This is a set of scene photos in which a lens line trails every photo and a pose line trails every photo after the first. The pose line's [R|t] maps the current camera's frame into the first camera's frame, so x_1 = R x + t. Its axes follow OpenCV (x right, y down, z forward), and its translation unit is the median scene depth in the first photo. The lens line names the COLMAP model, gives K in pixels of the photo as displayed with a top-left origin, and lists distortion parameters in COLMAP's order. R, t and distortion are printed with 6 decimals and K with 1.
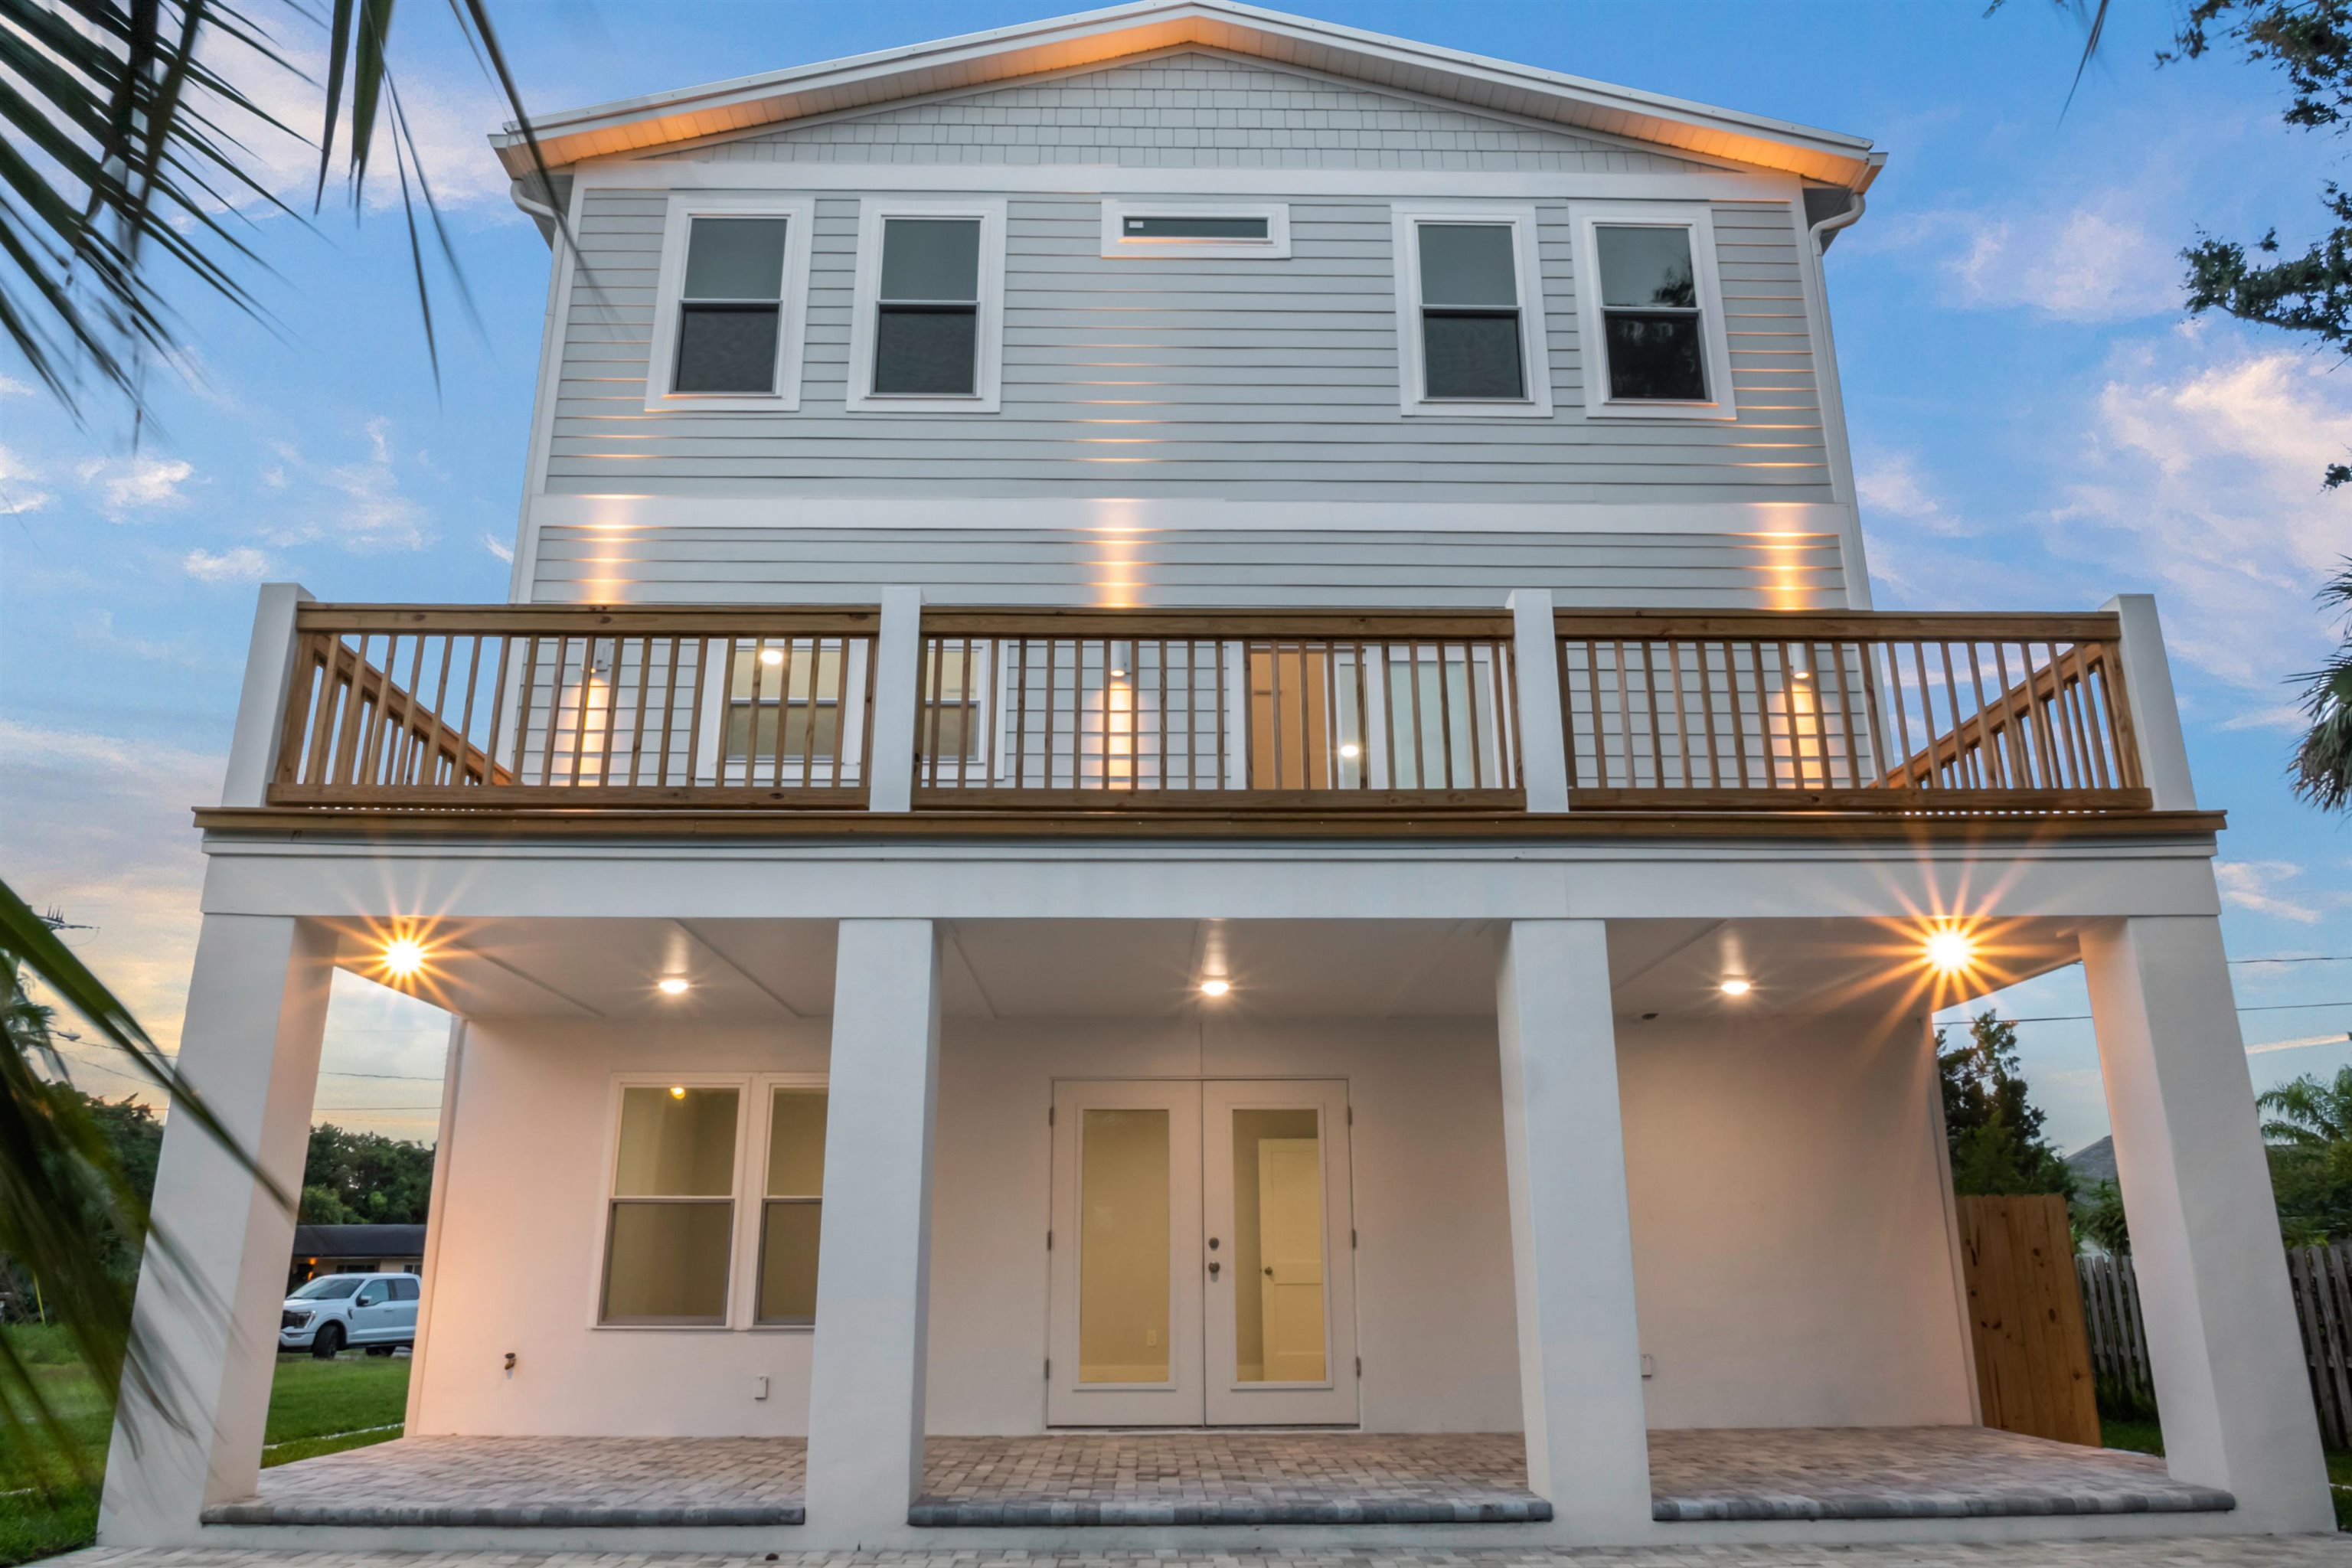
lens RADIAL K [[1631.4, 0, 1172.4], [0, 1631.4, 768.4], [0, 0, 1]] dist [-0.014820, 0.003396]
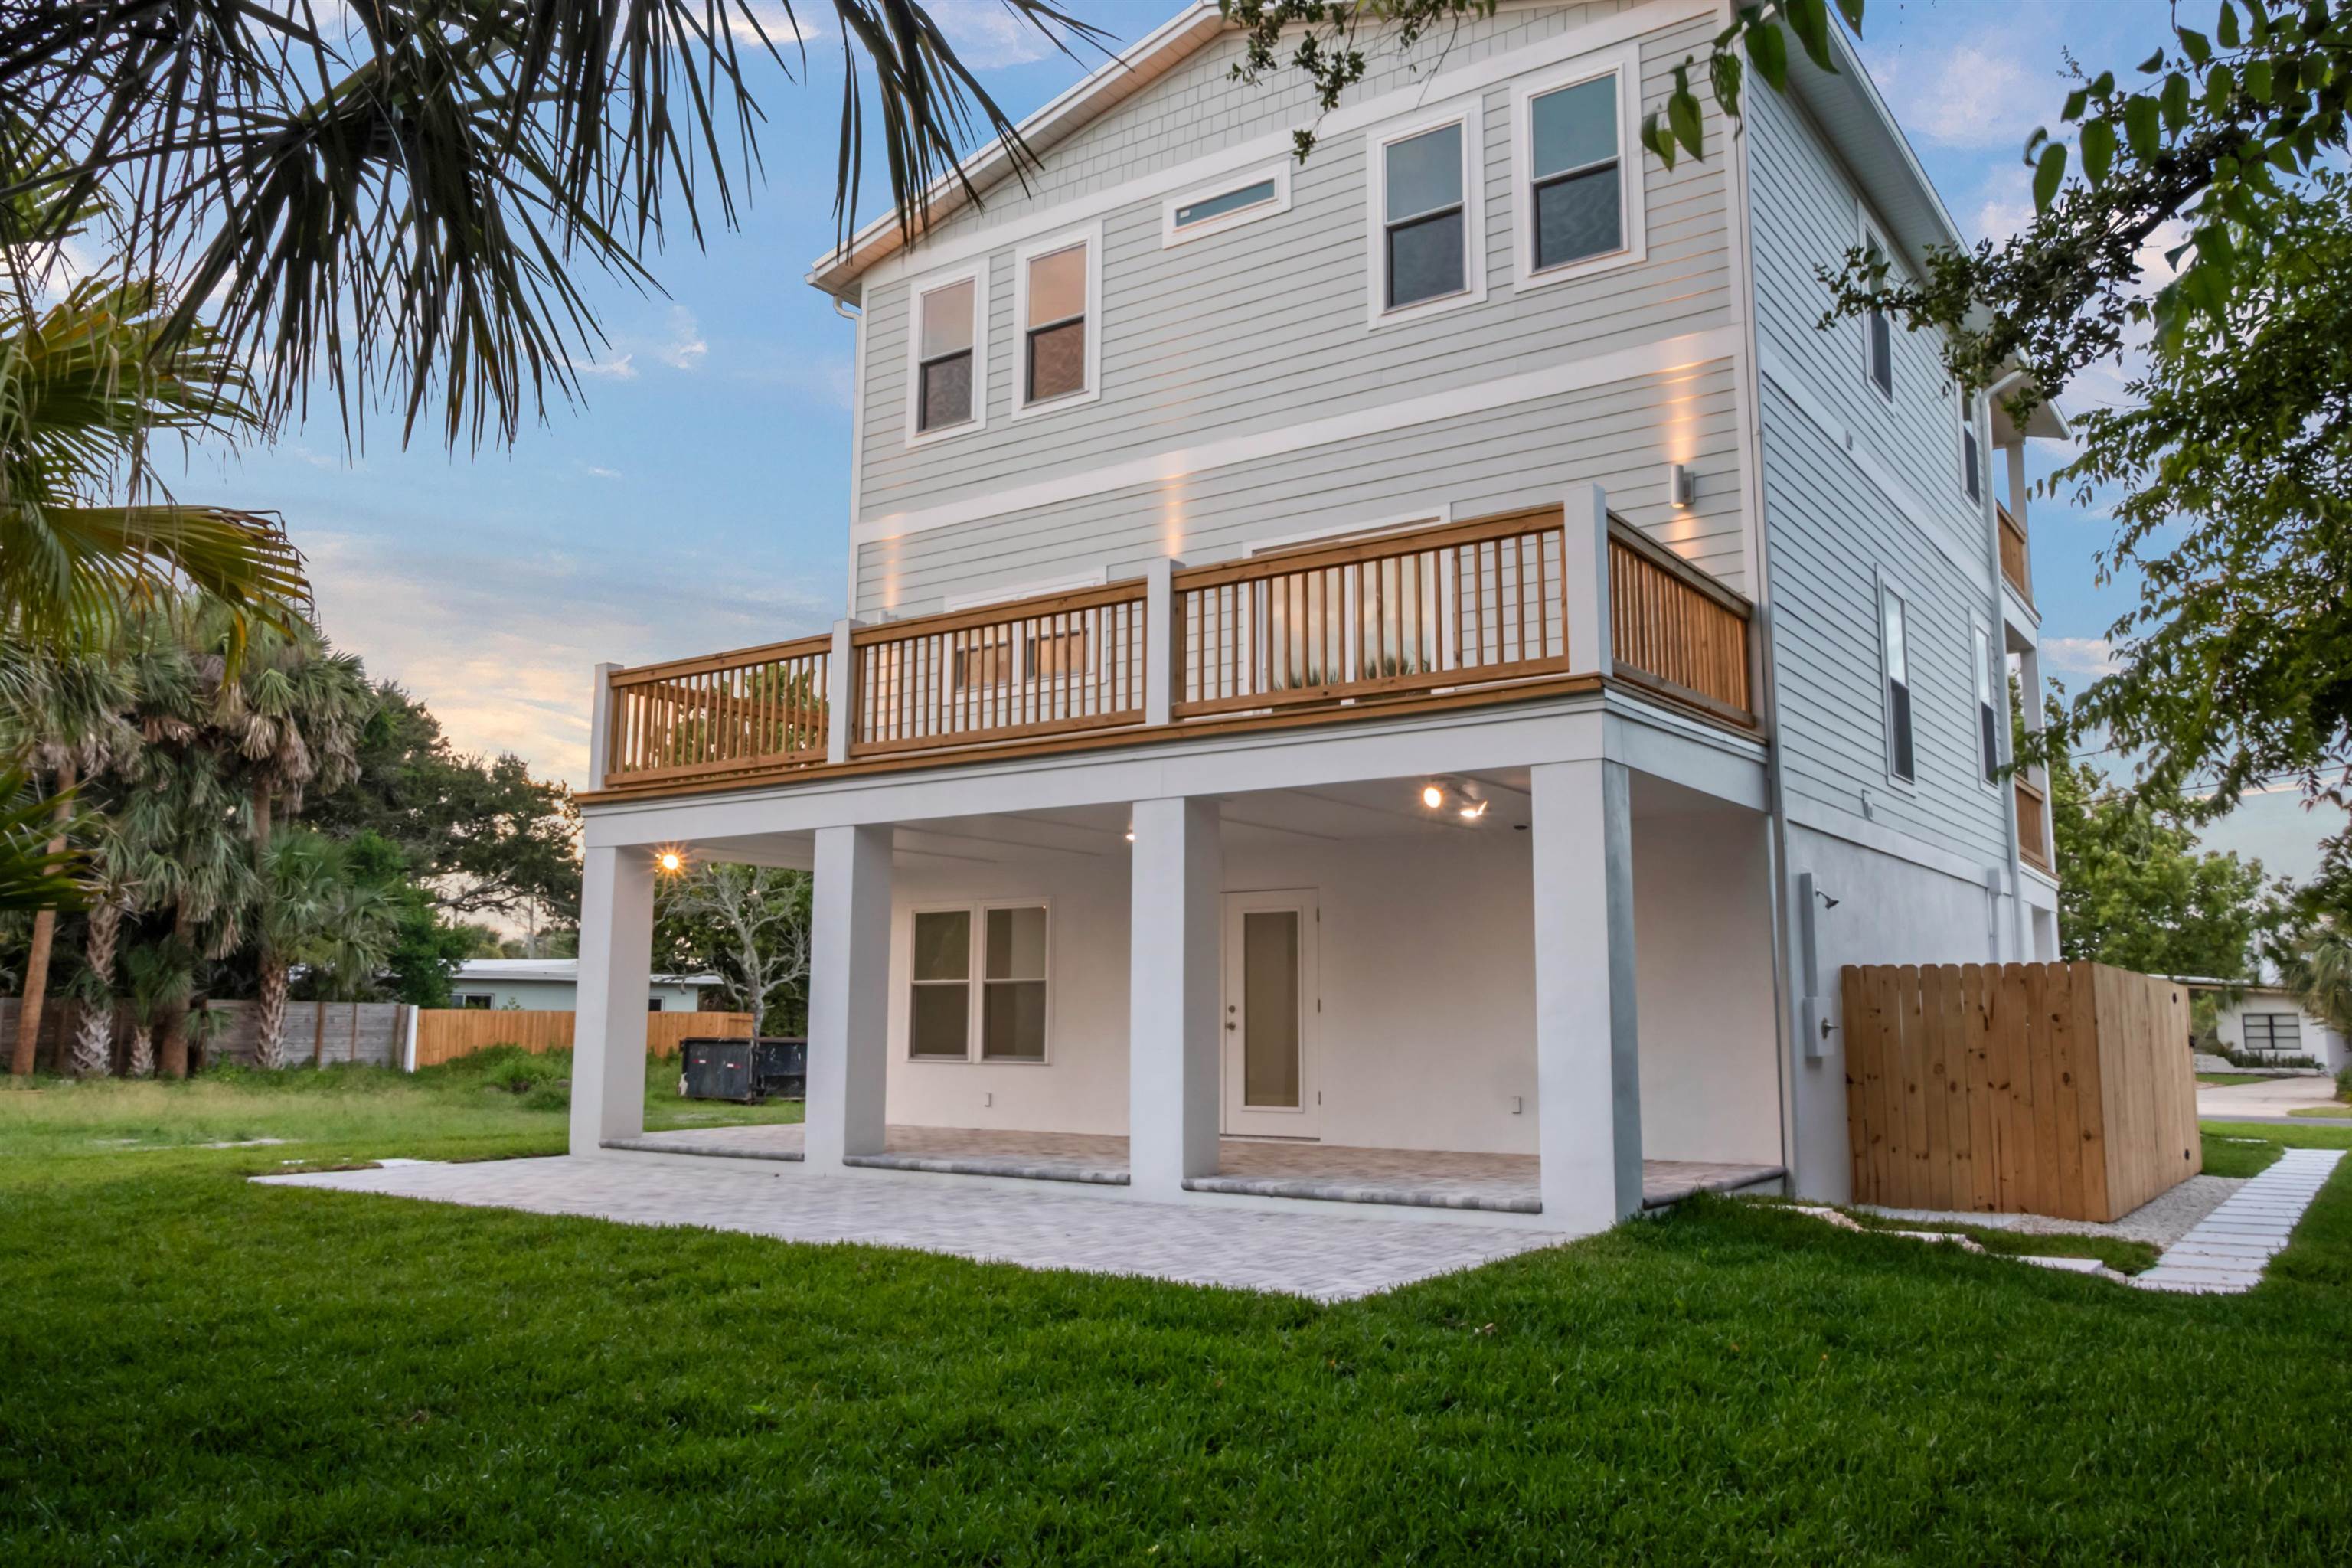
lens RADIAL K [[1716.7, 0, 1176.0], [0, 1716.7, 784.0], [0, 0, 1]] dist [0.006628, 0.002820]
pose [[0.807126, -0.074628, -0.585644, 0.732457], [0.171086, 0.978979, 0.111039, -0.057039], [0.565046, -0.189818, 0.802927, -0.141603]]
